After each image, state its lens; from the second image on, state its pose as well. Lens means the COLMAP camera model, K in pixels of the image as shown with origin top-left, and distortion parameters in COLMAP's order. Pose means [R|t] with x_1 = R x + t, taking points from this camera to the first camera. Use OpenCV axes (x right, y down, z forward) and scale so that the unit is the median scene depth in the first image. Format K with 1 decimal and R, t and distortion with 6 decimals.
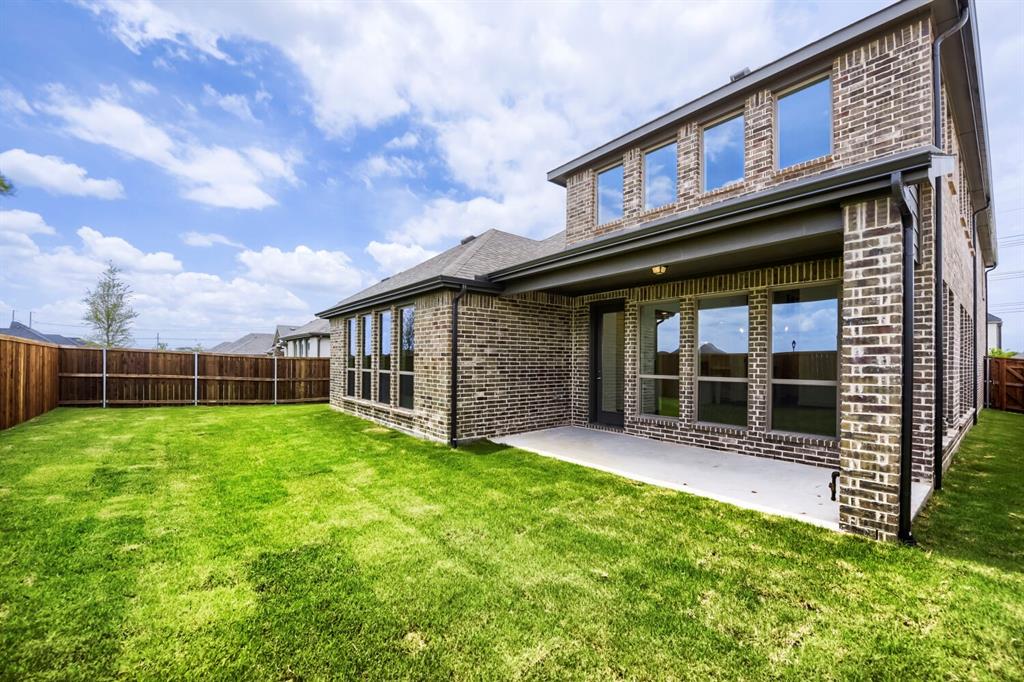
lens RADIAL K [[413.4, 0, 501.9], [0, 413.4, 362.4], [0, 0, 1]] dist [0.003074, -0.000495]
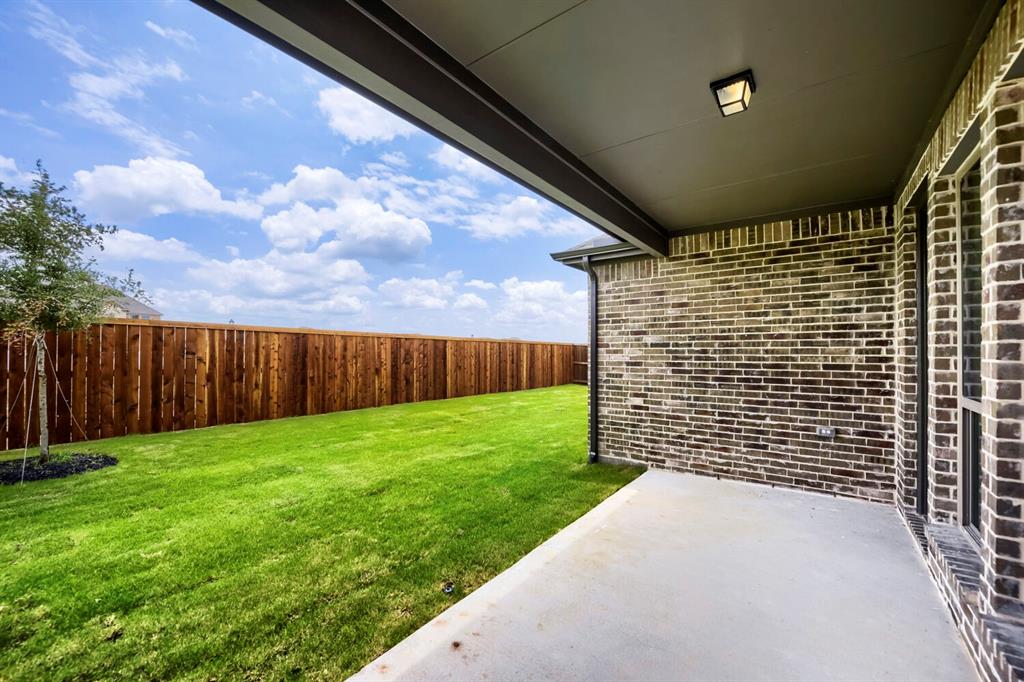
lens RADIAL K [[413.4, 0, 514.1], [0, 413.4, 346.2], [0, 0, 1]] dist [0.003074, -0.000495]
pose [[0.257440, -0.013032, -0.966206, 0.577148], [0.003470, 0.999915, -0.012562, -0.008649], [0.966288, -0.000119, 0.257464, 0.615222]]
